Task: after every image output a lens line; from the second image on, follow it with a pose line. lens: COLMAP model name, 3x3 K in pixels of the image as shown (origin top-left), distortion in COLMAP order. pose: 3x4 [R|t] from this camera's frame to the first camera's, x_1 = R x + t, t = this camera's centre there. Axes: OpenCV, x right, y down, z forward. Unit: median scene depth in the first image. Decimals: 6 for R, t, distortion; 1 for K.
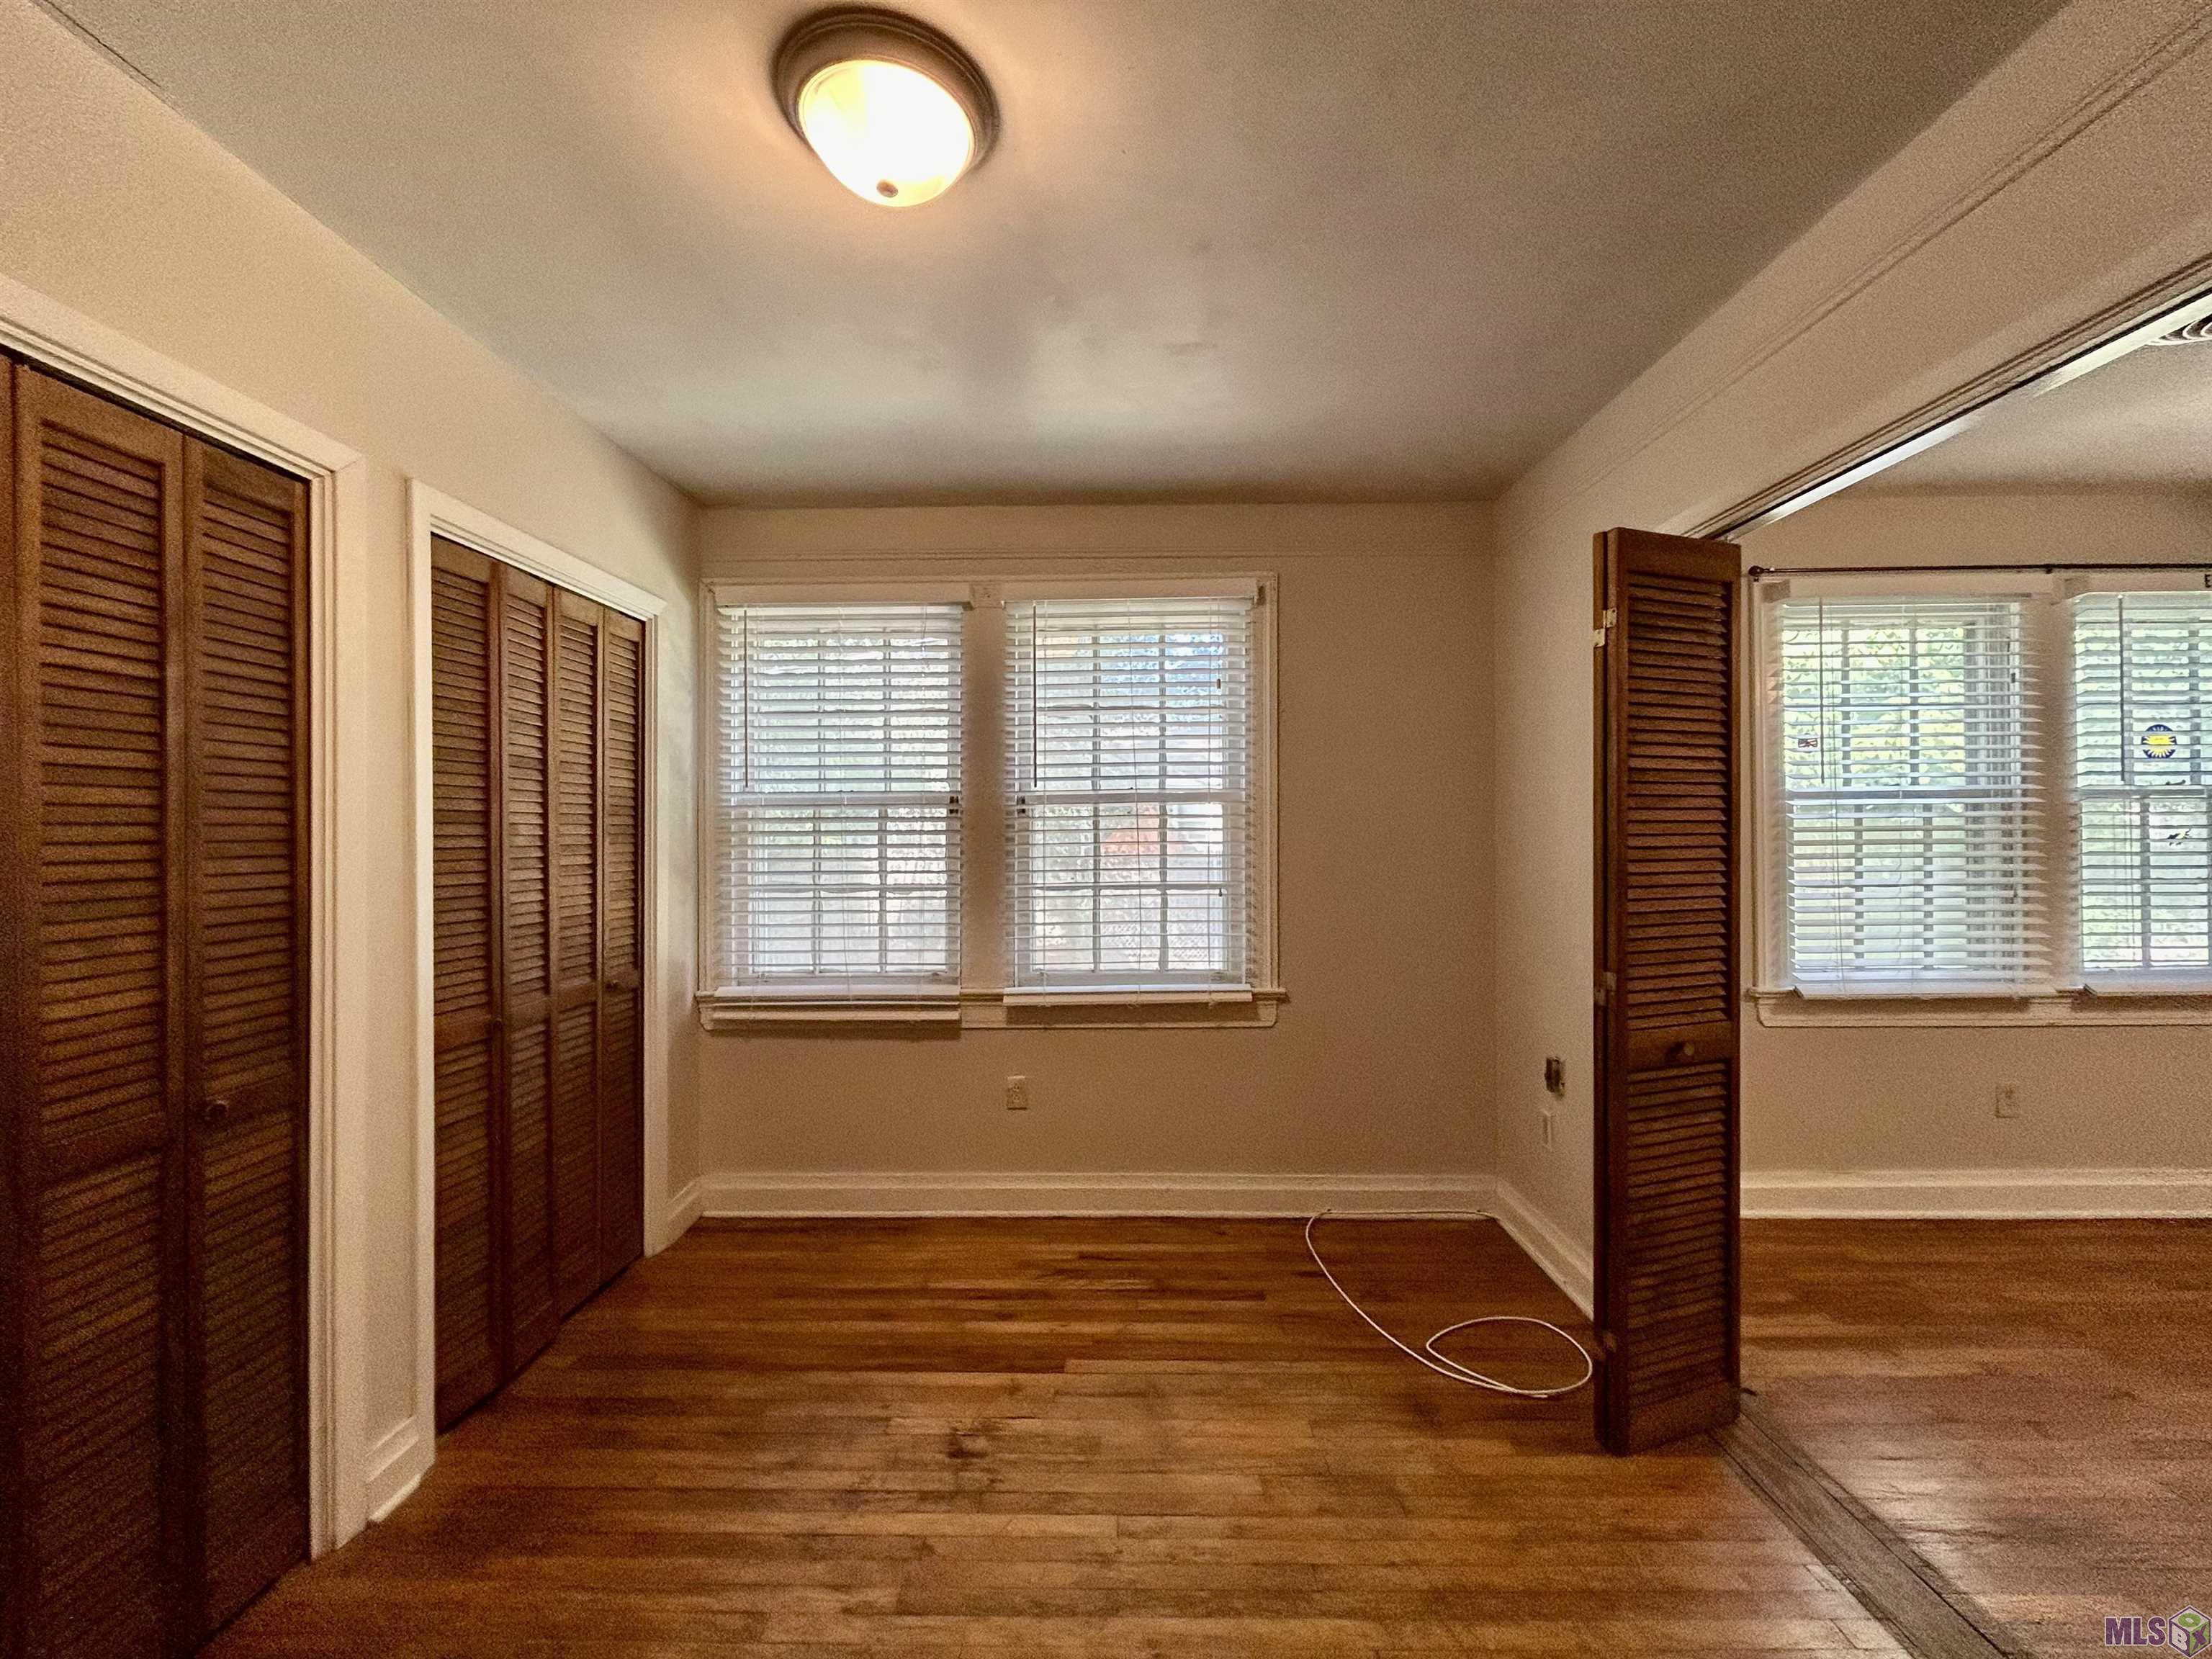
lens RADIAL K [[899.7, 0, 1106.4], [0, 899.7, 832.5], [0, 0, 1]] dist [-0.002405, 0.002597]
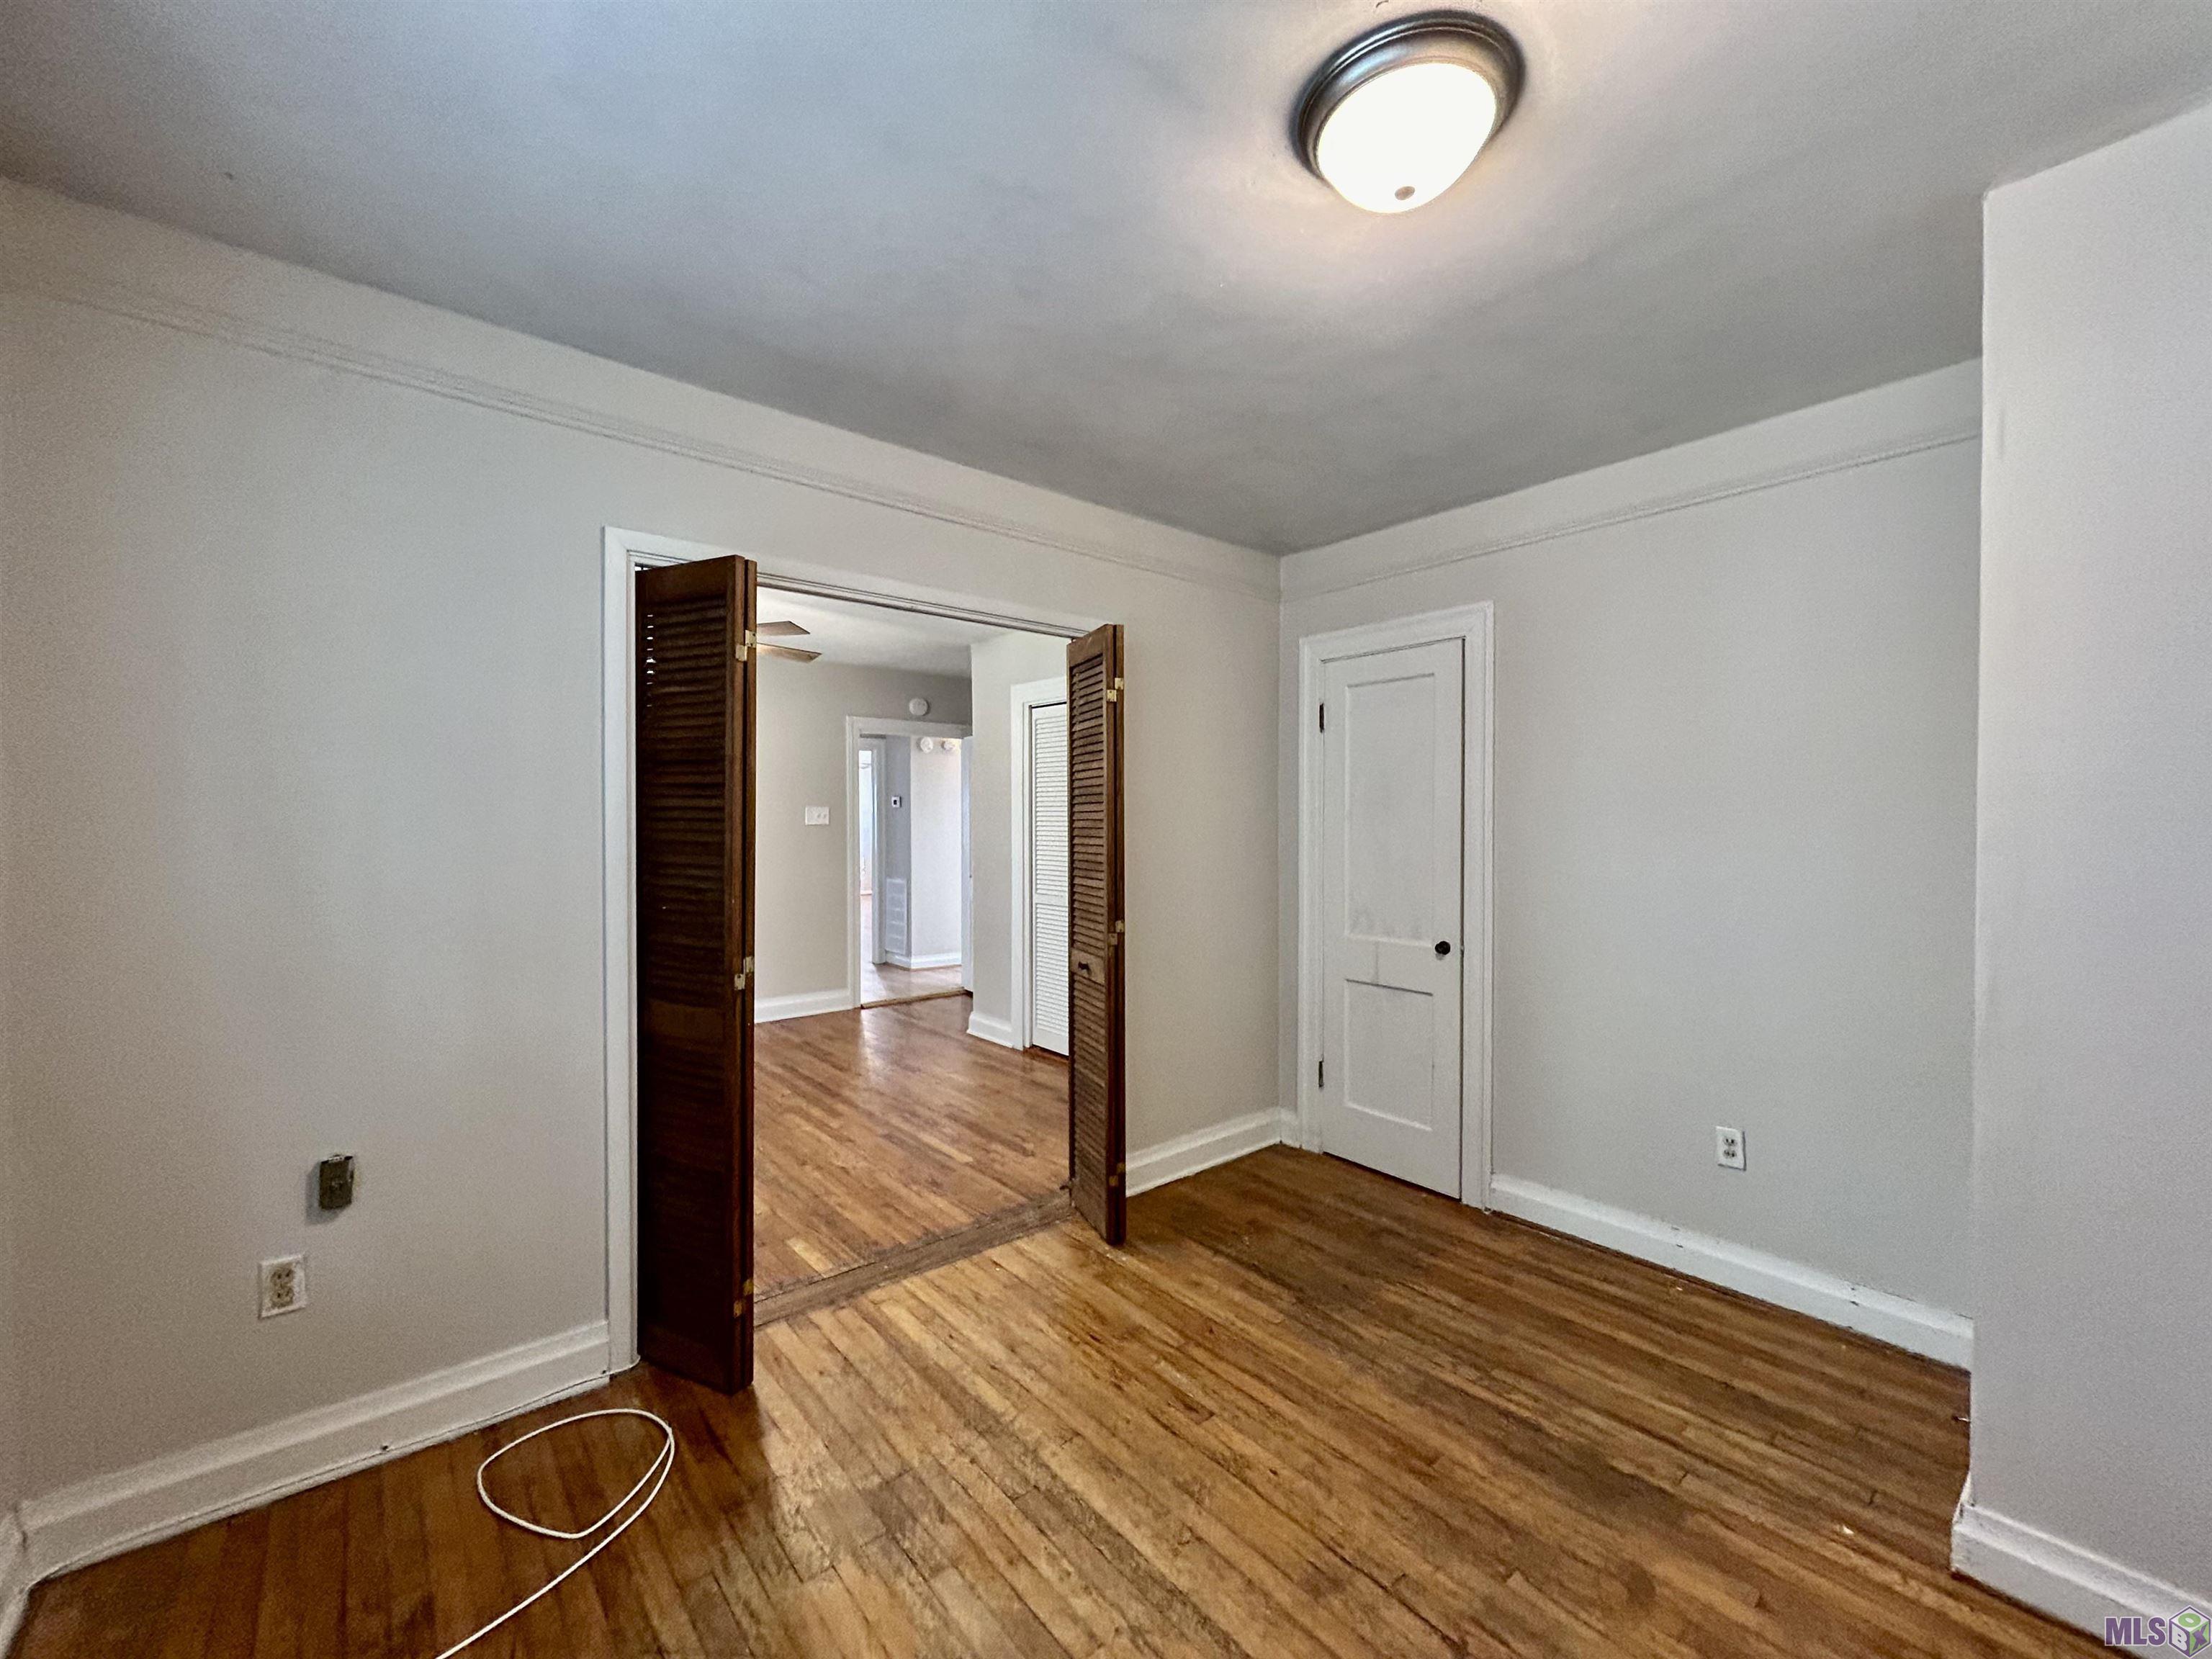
lens RADIAL K [[899.7, 0, 1106.4], [0, 899.7, 832.5], [0, 0, 1]] dist [-0.002405, 0.002597]
pose [[-0.646416, -0.008086, 0.762942, -0.354793], [0.005062, 0.999876, 0.014885, -0.005595], [-0.762968, 0.013484, -0.646295, 0.850422]]
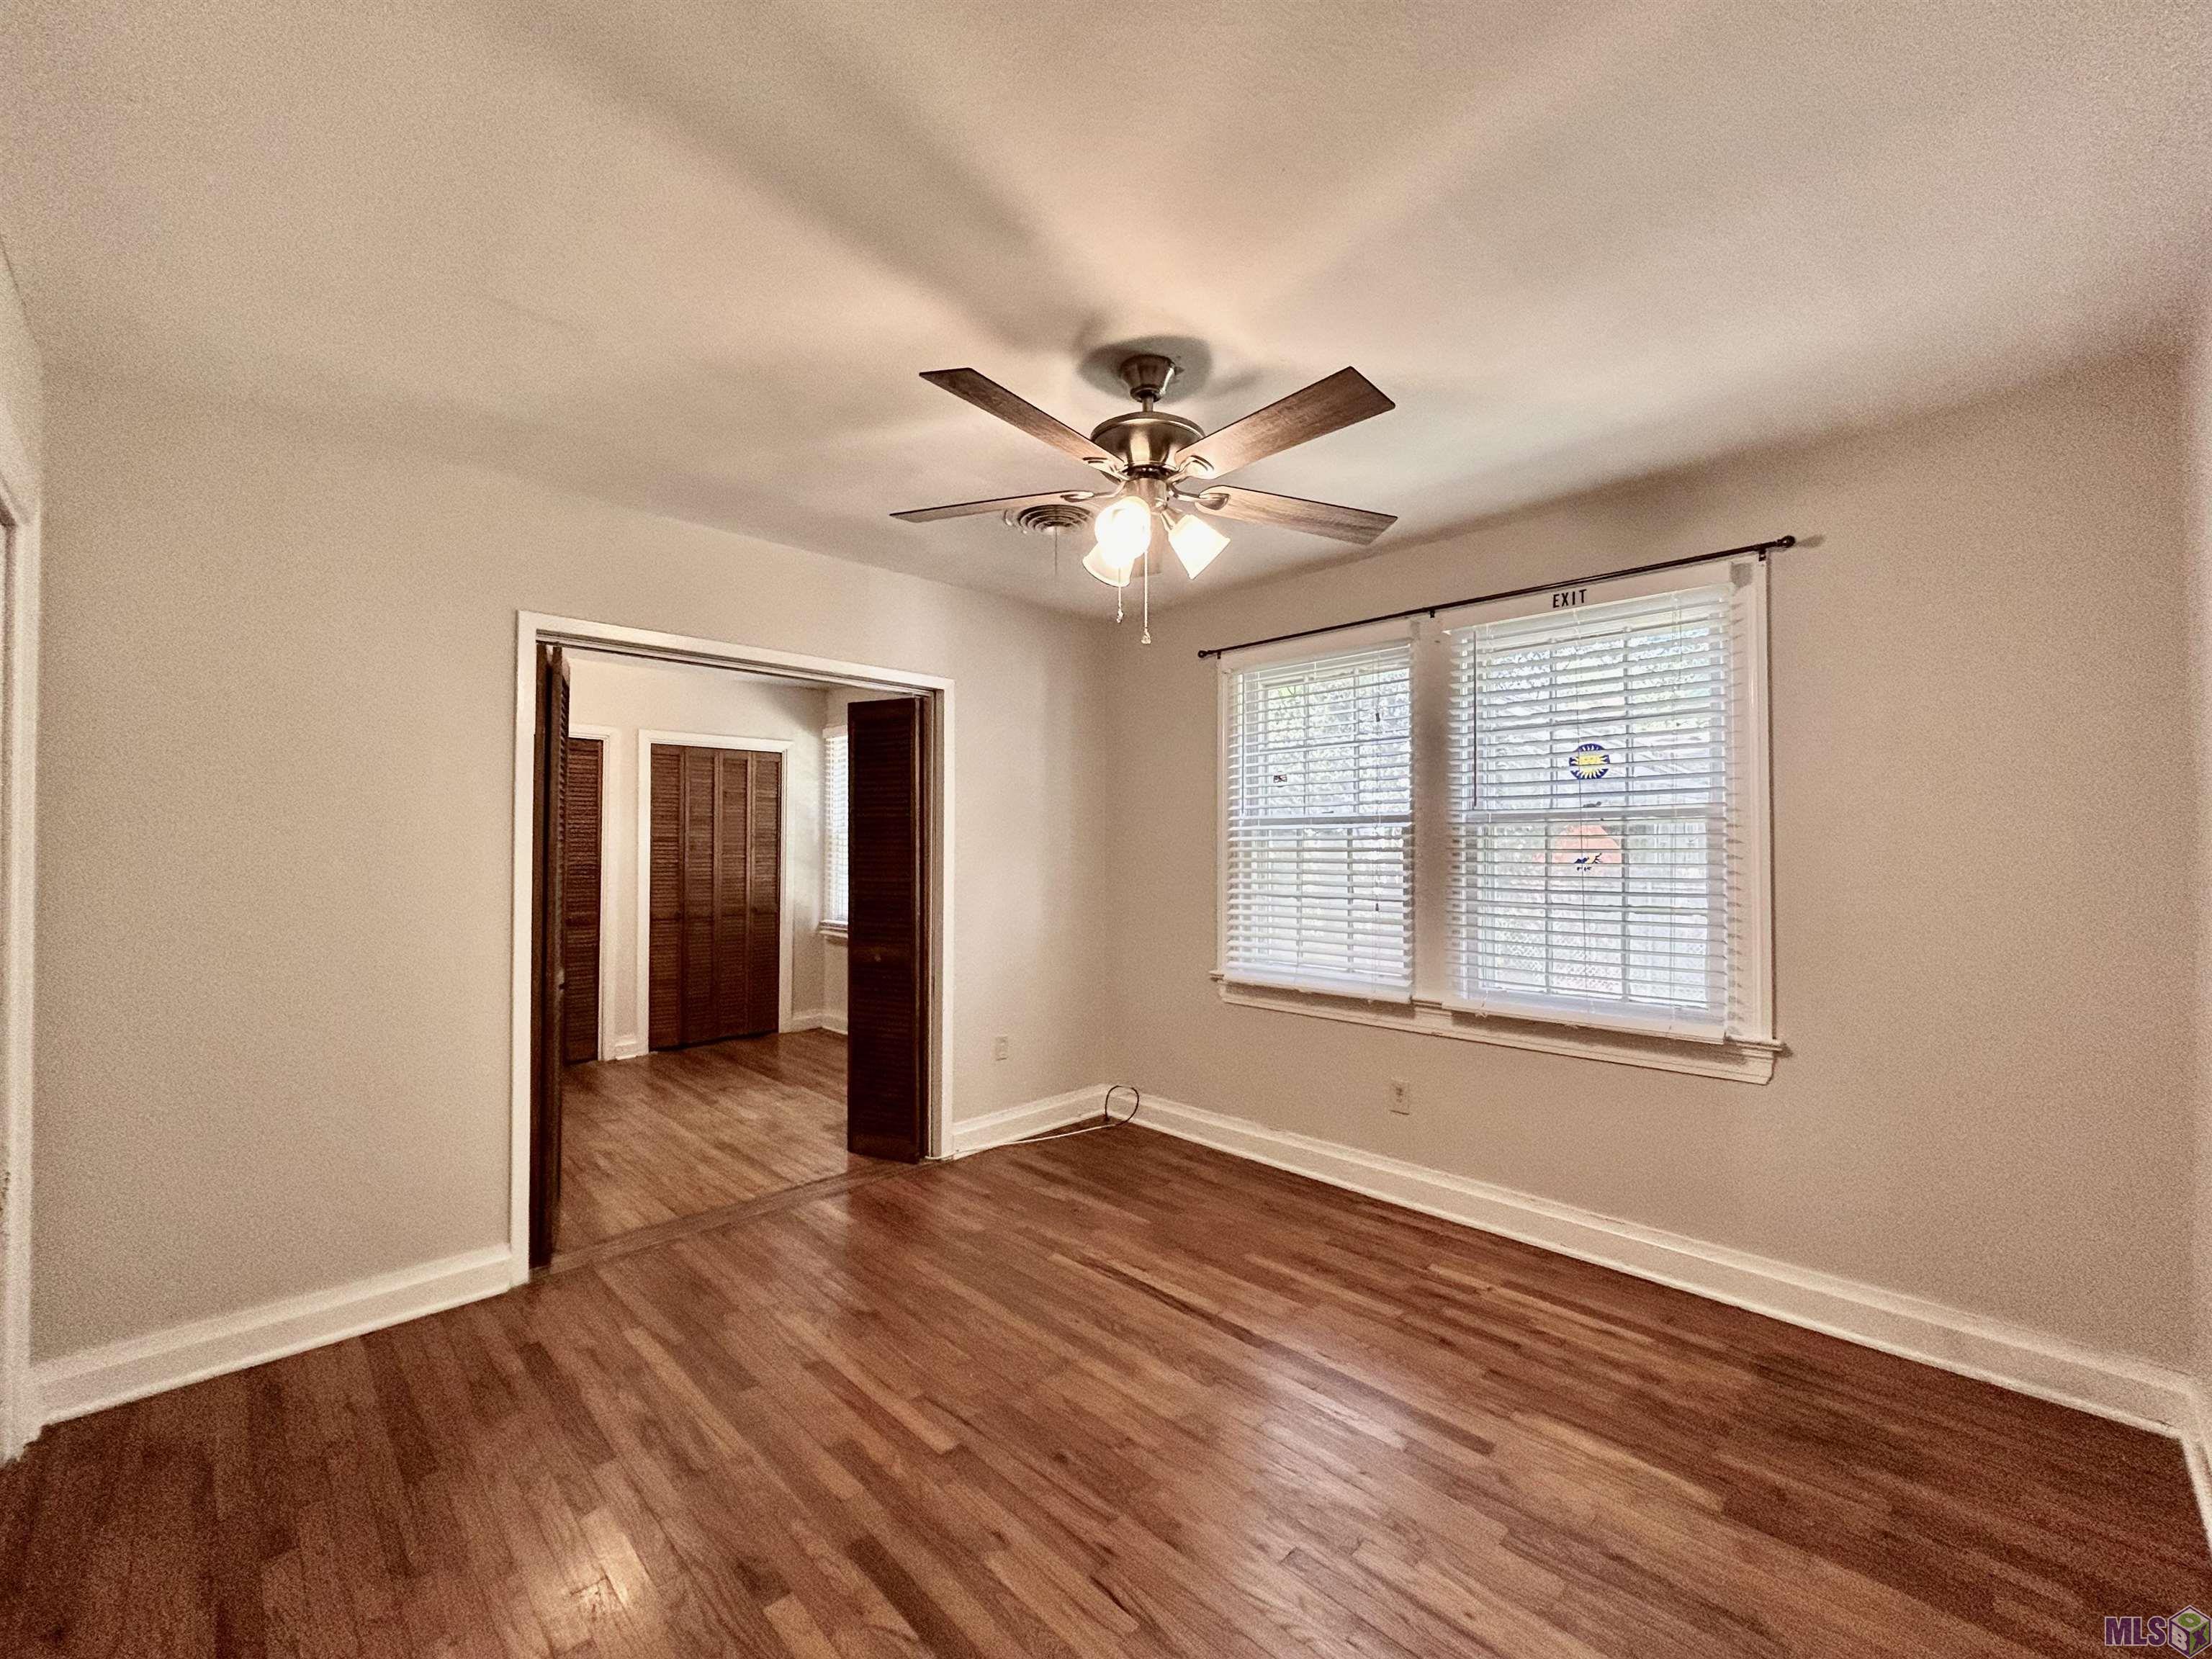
lens RADIAL K [[869.7, 0, 1114.6], [0, 869.7, 831.6], [0, 0, 1]] dist [-0.001634, 0.000099]
pose [[0.719828, -0.005804, -0.694129, 1.469702], [-0.008123, 0.999826, -0.016784, -0.006635], [0.694105, 0.017720, 0.719655, -0.013426]]
